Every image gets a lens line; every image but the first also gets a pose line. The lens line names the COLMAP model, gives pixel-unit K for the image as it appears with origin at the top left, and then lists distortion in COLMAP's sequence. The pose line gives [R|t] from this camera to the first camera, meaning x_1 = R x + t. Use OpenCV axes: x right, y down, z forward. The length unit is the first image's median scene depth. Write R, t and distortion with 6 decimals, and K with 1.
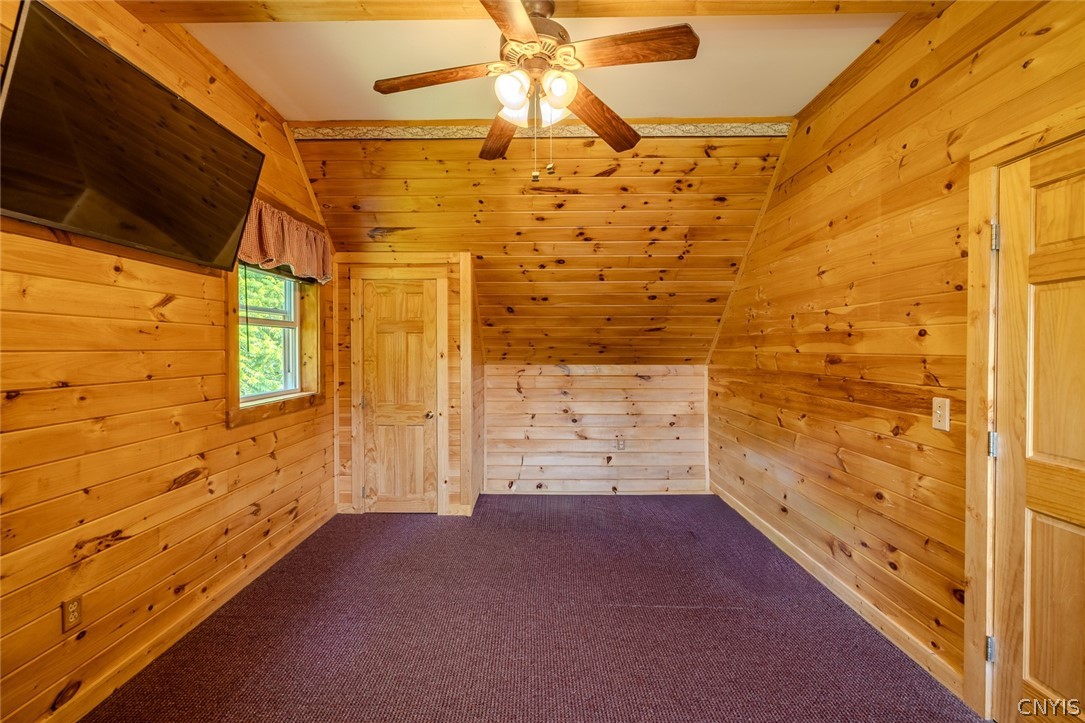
lens RADIAL K [[457.3, 0, 532.2], [0, 457.3, 354.2], [0, 0, 1]] dist [-0.001401, -0.000799]
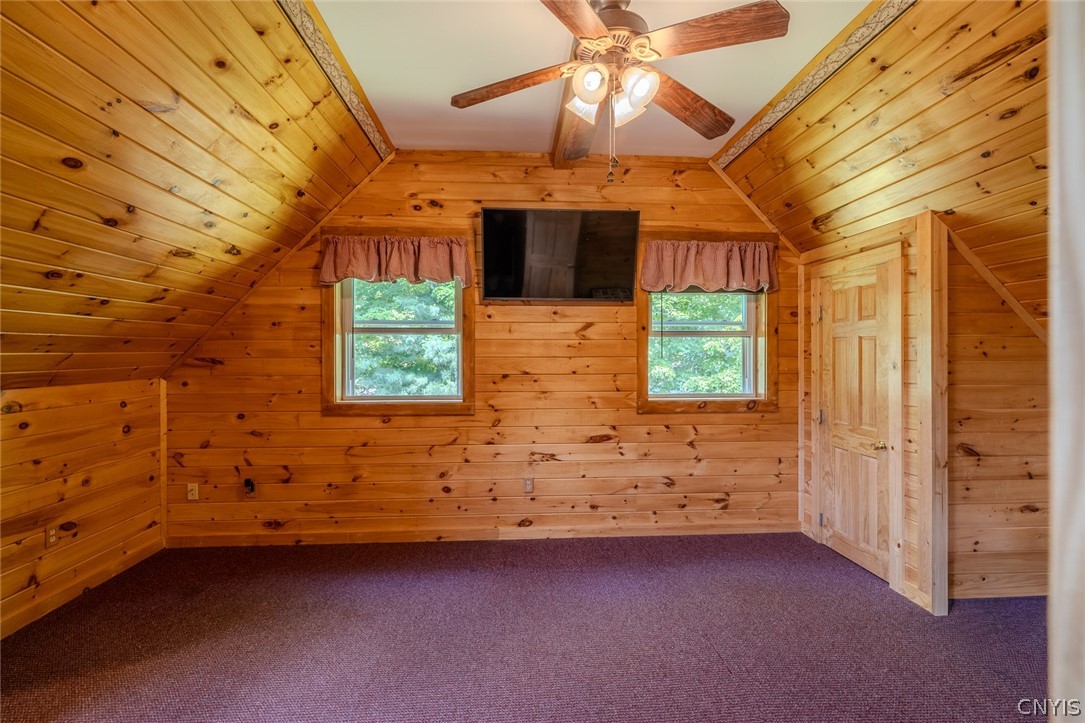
lens RADIAL K [[457.3, 0, 539.6], [0, 457.3, 354.4], [0, 0, 1]] dist [-0.001401, -0.000799]
pose [[0.092231, -0.000519, -0.995737, 0.598063], [-0.012495, 0.999921, -0.001678, -0.009422], [0.995659, 0.012596, 0.092217, 0.492154]]
